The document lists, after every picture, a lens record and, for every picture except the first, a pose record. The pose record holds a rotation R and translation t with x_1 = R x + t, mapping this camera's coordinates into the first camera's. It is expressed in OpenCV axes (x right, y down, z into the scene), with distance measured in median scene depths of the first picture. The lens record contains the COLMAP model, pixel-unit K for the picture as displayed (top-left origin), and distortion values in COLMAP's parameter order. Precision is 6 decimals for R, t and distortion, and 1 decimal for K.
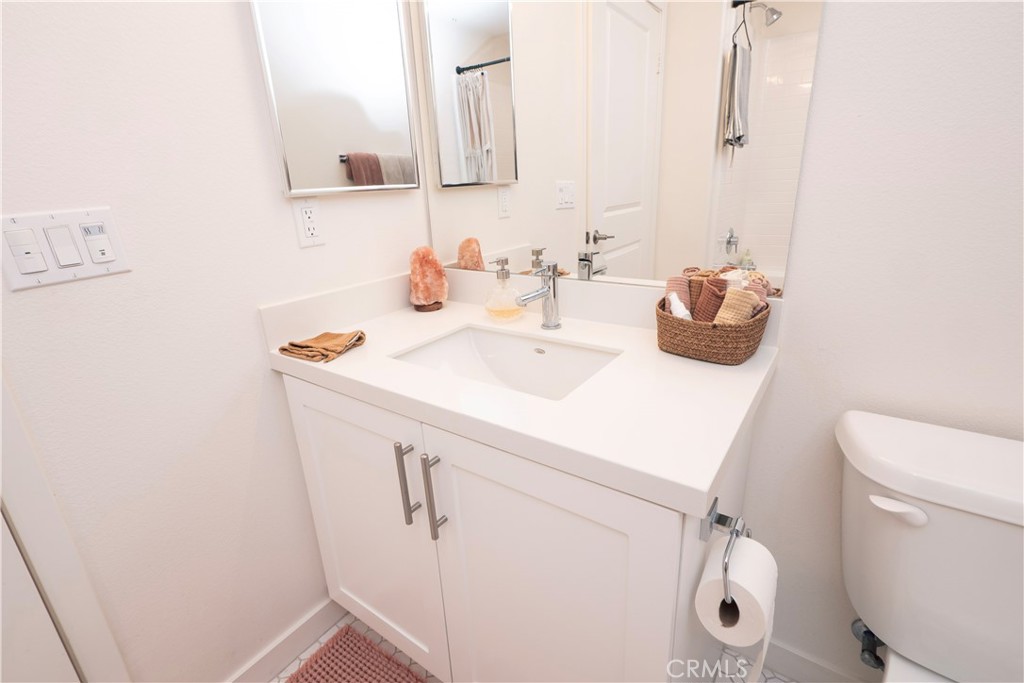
lens RADIAL K [[477.6, 0, 476.3], [0, 477.6, 344.5], [0, 0, 1]] dist [0.002990, 0.000250]
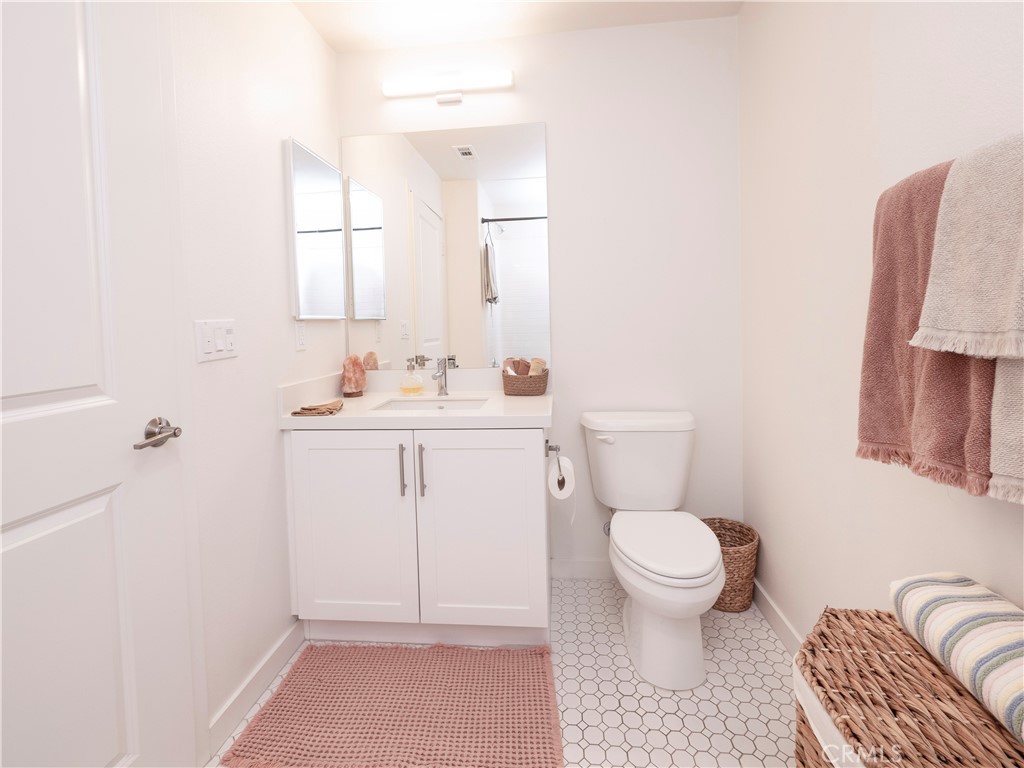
lens RADIAL K [[449.8, 0, 512.0], [0, 449.8, 384.0], [0, 0, 1]] dist [-0.000942, -0.000069]
pose [[0.851664, -0.055416, 0.521150, -0.558982], [0.162961, 0.973102, -0.162838, 0.269821], [-0.498109, 0.223611, 0.837786, -0.595013]]
